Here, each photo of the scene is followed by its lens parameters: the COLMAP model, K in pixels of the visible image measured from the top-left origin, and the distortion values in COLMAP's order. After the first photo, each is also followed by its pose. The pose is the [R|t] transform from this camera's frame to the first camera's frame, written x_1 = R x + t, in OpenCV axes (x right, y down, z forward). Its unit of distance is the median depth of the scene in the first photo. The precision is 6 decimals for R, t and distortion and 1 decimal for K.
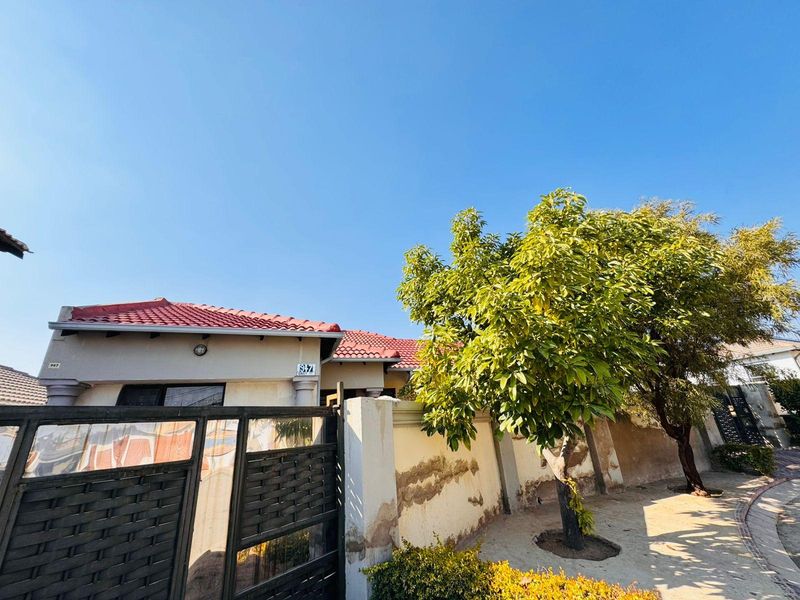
lens RADIAL K [[325.0, 0, 396.2], [0, 325.0, 298.4], [0, 0, 1]] dist [-0.002084, 0.000307]
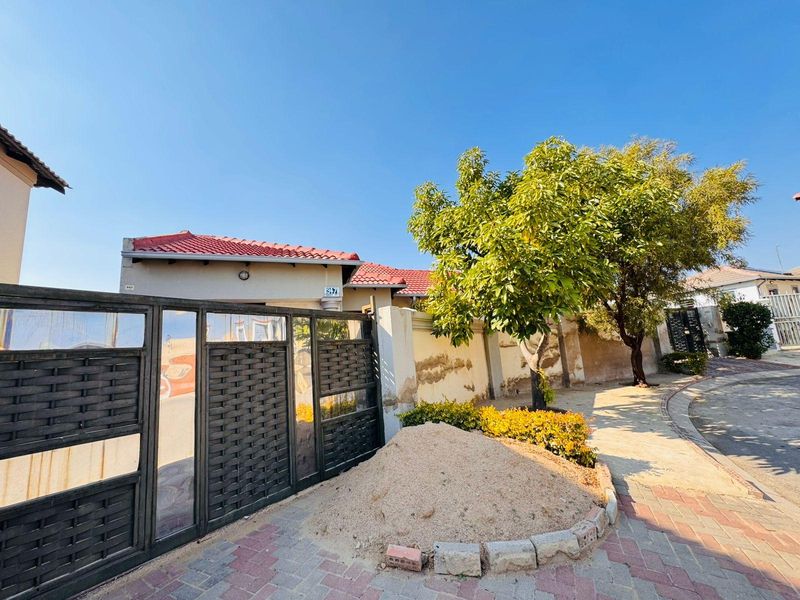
lens RADIAL K [[325.0, 0, 396.2], [0, 325.0, 298.4], [0, 0, 1]] dist [-0.002084, 0.000307]
pose [[0.999803, -0.003904, 0.019471, -0.085396], [-0.000131, 0.979164, 0.203071, 0.000466], [-0.019859, -0.203033, 0.978970, -0.239004]]
